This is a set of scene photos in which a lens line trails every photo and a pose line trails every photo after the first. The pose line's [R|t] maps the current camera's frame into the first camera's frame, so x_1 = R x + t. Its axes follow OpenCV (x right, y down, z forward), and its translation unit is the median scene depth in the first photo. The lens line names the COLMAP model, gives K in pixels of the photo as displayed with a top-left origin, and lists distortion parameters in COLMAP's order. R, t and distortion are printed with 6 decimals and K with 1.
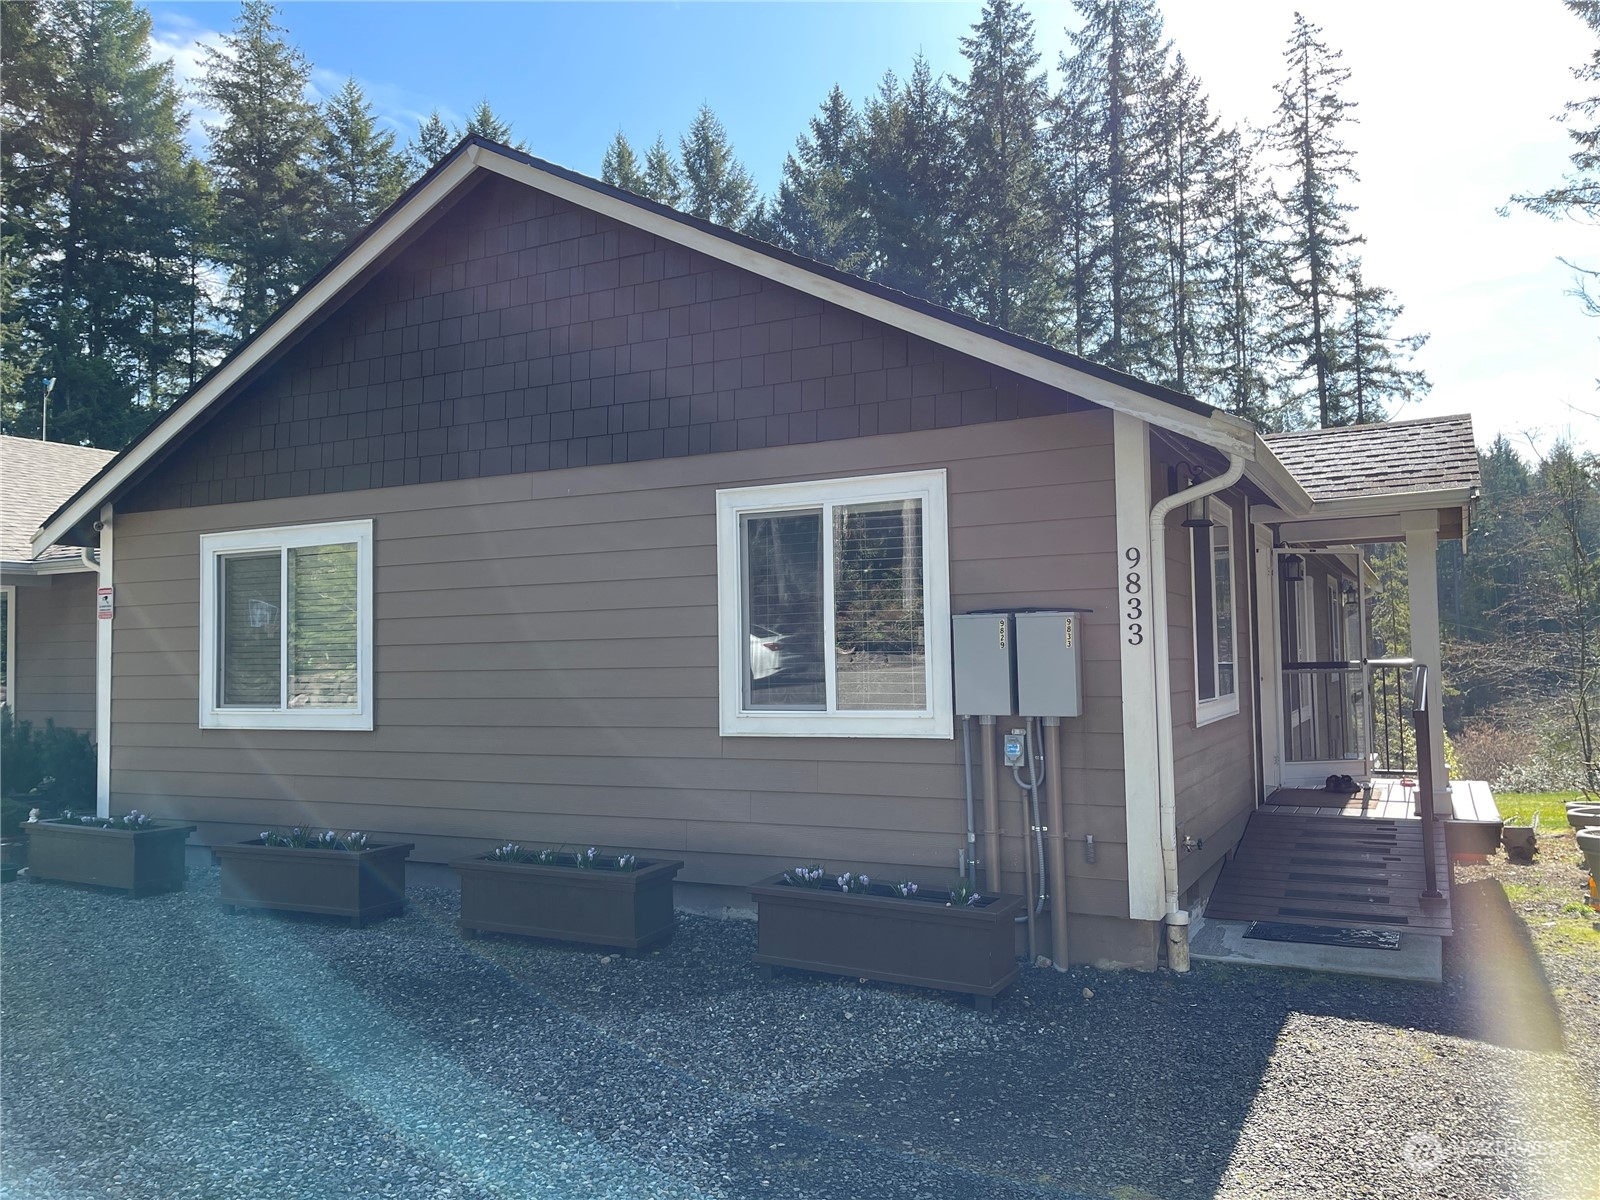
lens RADIAL K [[1232.2, 0, 796.2], [0, 1232.2, 604.4], [0, 0, 1]] dist [0.025926, -0.012356]
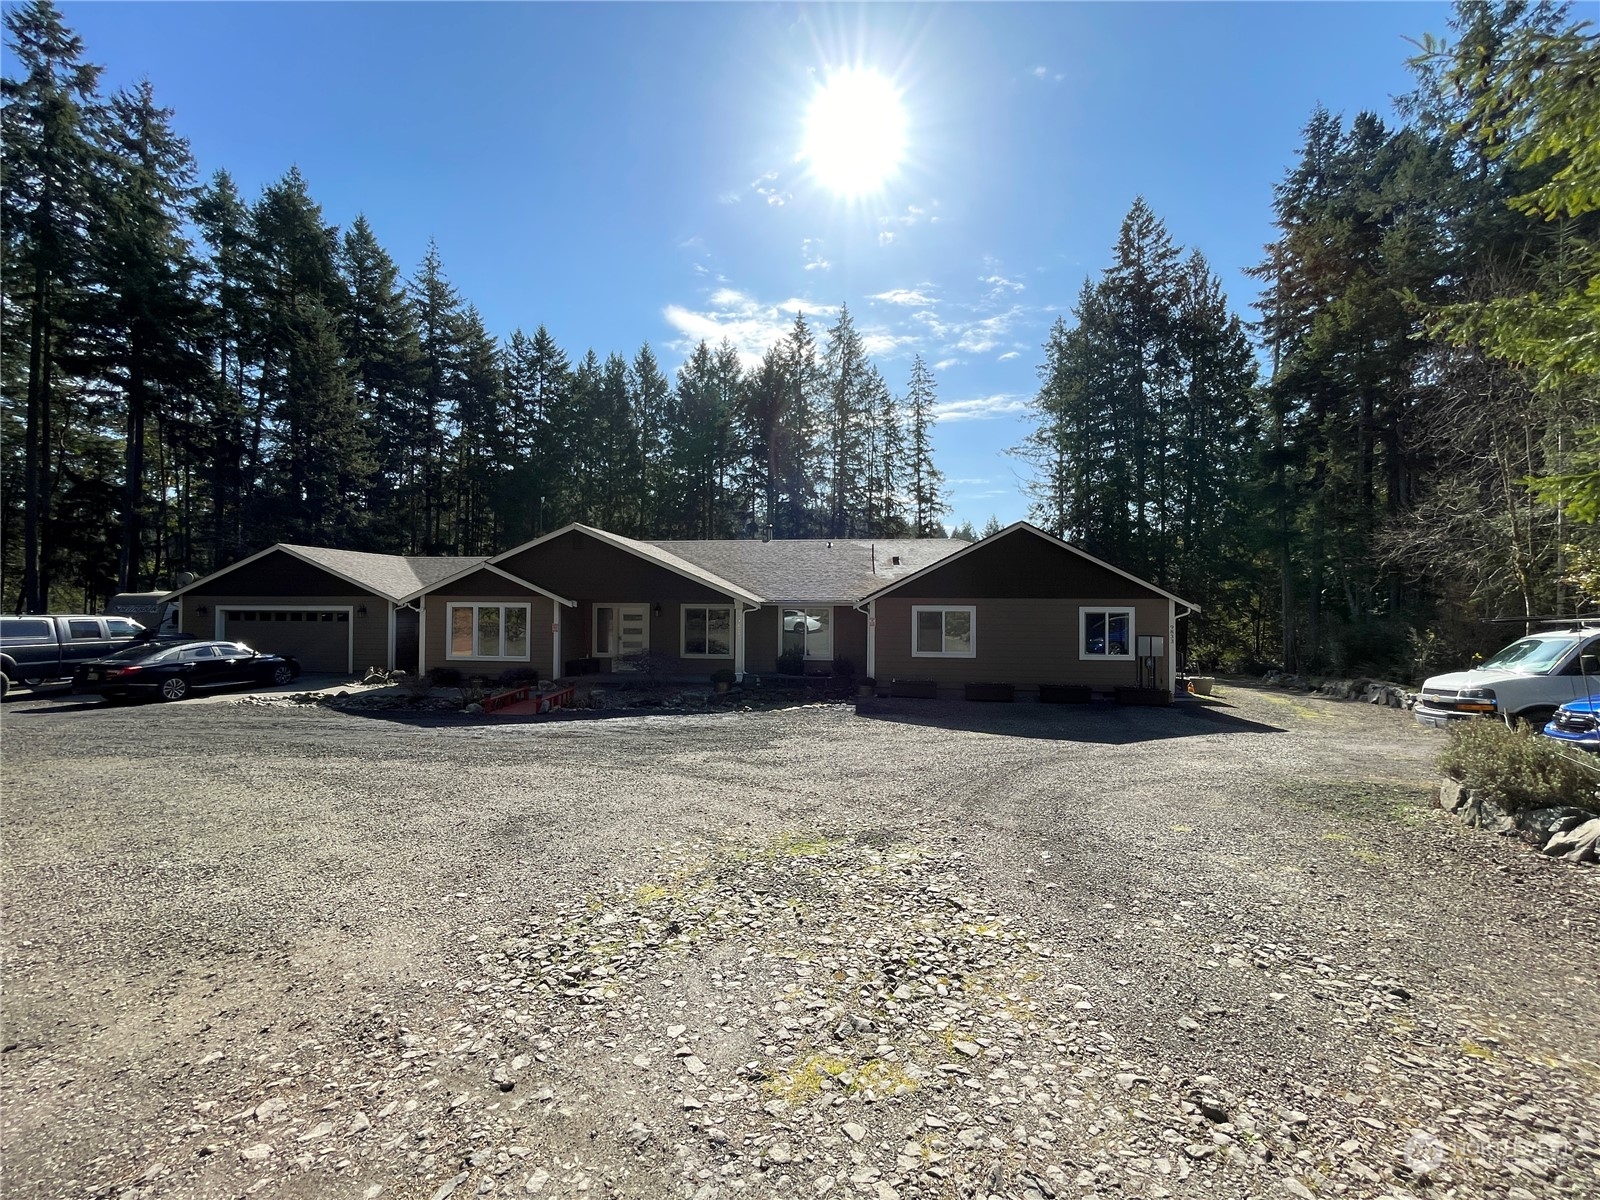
lens RADIAL K [[647.1, 0, 796.9], [0, 647.1, 599.4], [0, 0, 1]] dist [0.000254, -0.000474]
pose [[0.932527, 0.028193, 0.359999, -0.255936], [-0.040040, 0.998873, 0.025493, -0.018580], [-0.358875, -0.038188, 0.932604, -0.116828]]
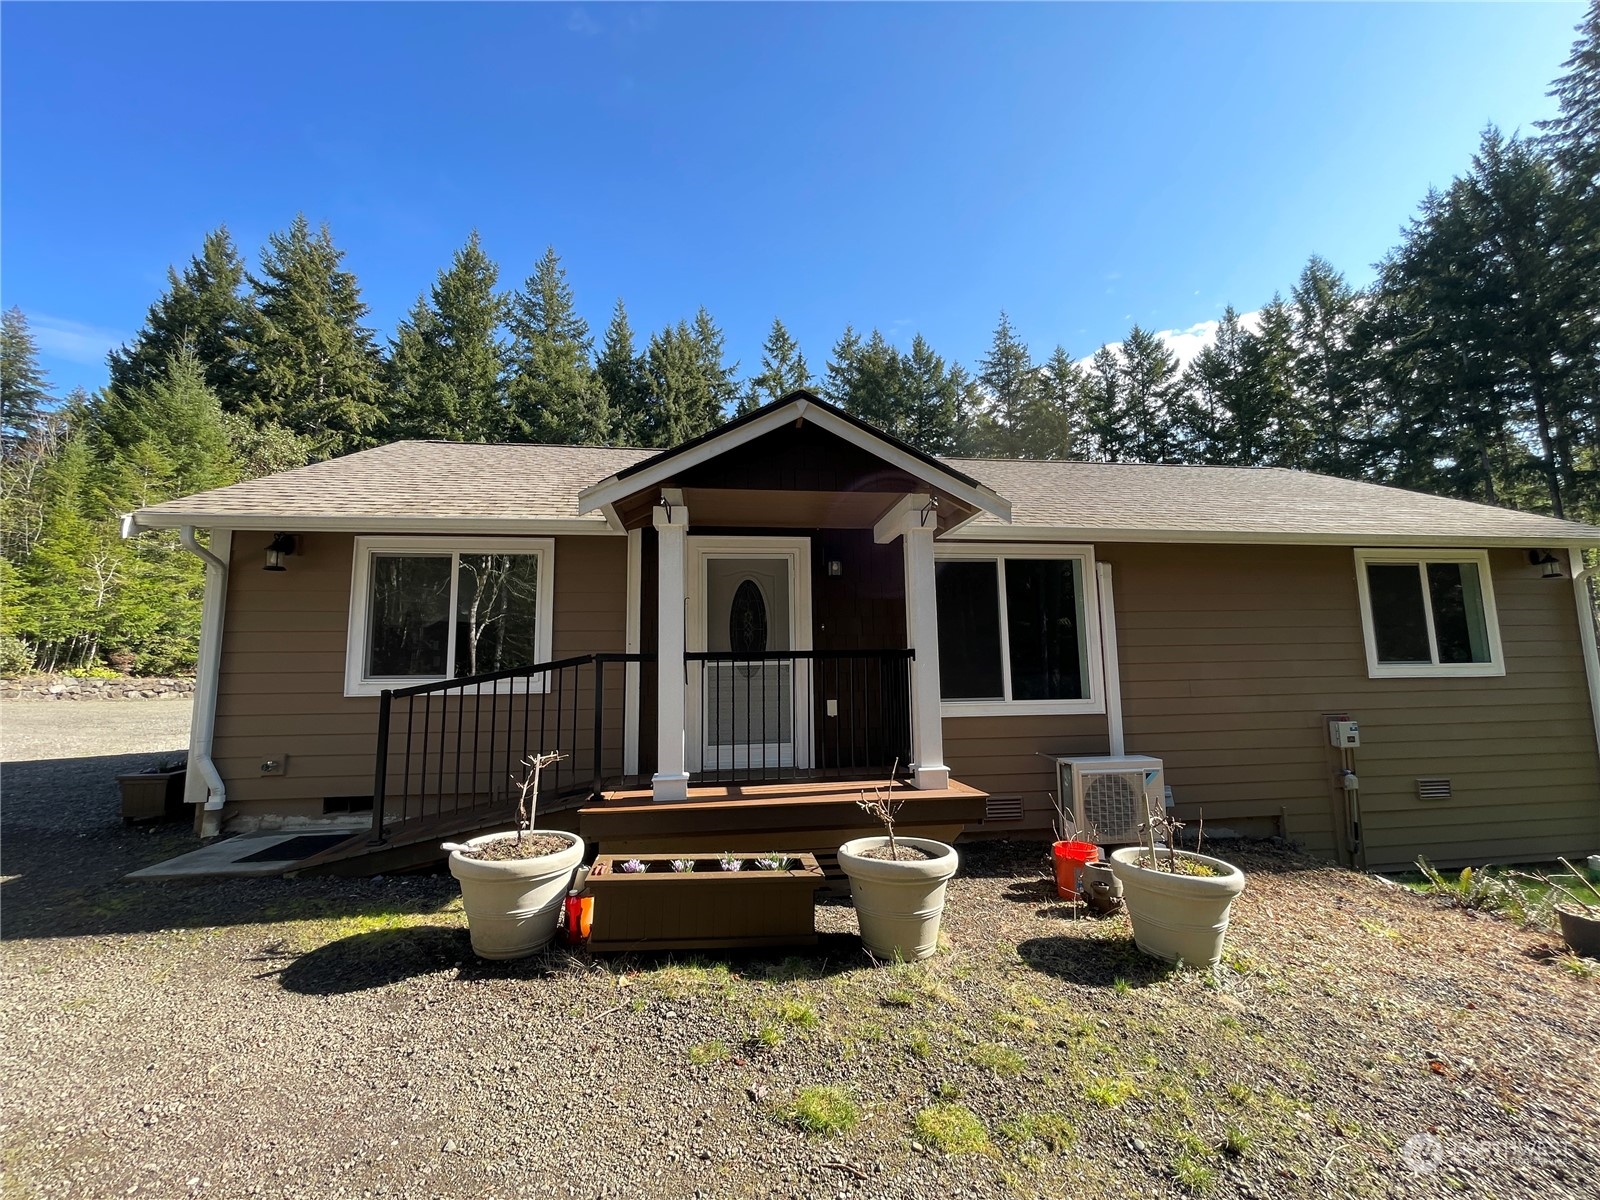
lens RADIAL K [[647.1, 0, 801.8], [0, 647.1, 605.9], [0, 0, 1]] dist [0.000254, -0.000474]
pose [[0.576877, -0.076499, -0.813241, 0.185264], [0.046797, 0.997065, -0.060596, 0.005790], [0.815489, -0.003101, 0.578764, 0.136943]]
